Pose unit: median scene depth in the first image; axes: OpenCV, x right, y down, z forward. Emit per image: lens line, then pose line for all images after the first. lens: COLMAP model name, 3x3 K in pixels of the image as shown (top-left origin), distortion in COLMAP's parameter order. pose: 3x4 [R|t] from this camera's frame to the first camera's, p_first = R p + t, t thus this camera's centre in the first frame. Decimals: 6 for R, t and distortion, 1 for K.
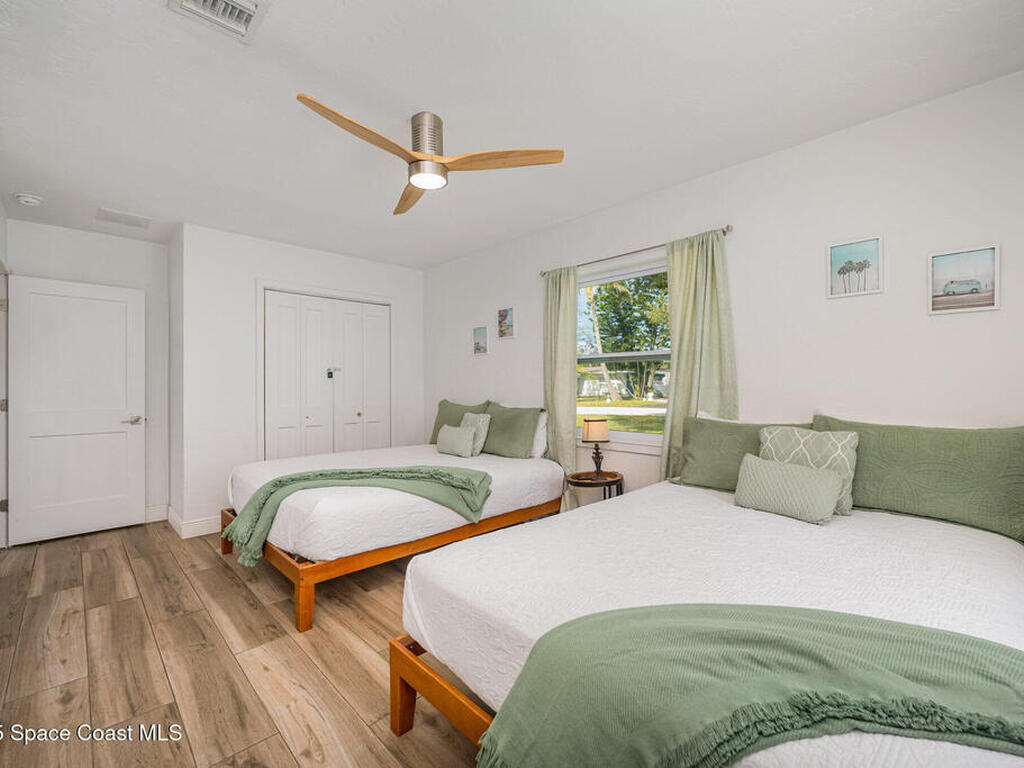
lens RADIAL K [[456.6, 0, 512.0], [0, 456.6, 384.0], [0, 0, 1]] dist [-0.001075, -0.000078]
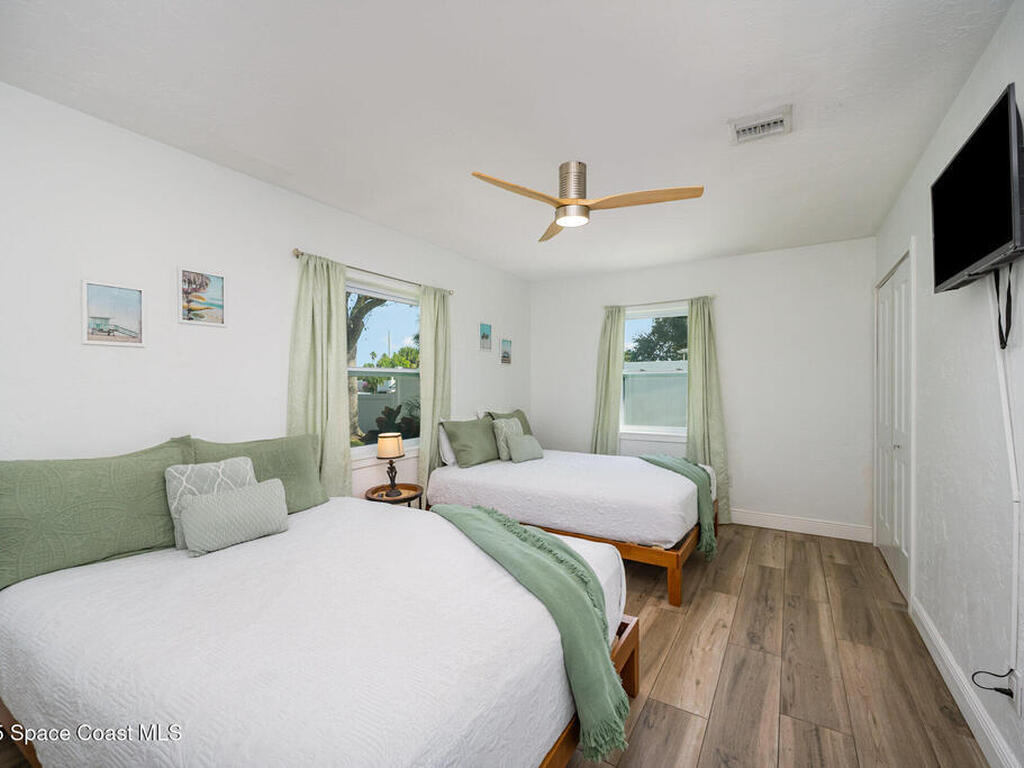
lens RADIAL K [[408.9, 0, 553.9], [0, 408.9, 379.6], [0, 0, 1]] dist [0.001199, 0.000167]
pose [[-0.265219, 0.022555, 0.963924, -1.147404], [0.009294, 0.999740, -0.020836, -0.030858], [-0.964143, 0.003432, -0.265360, 1.317576]]
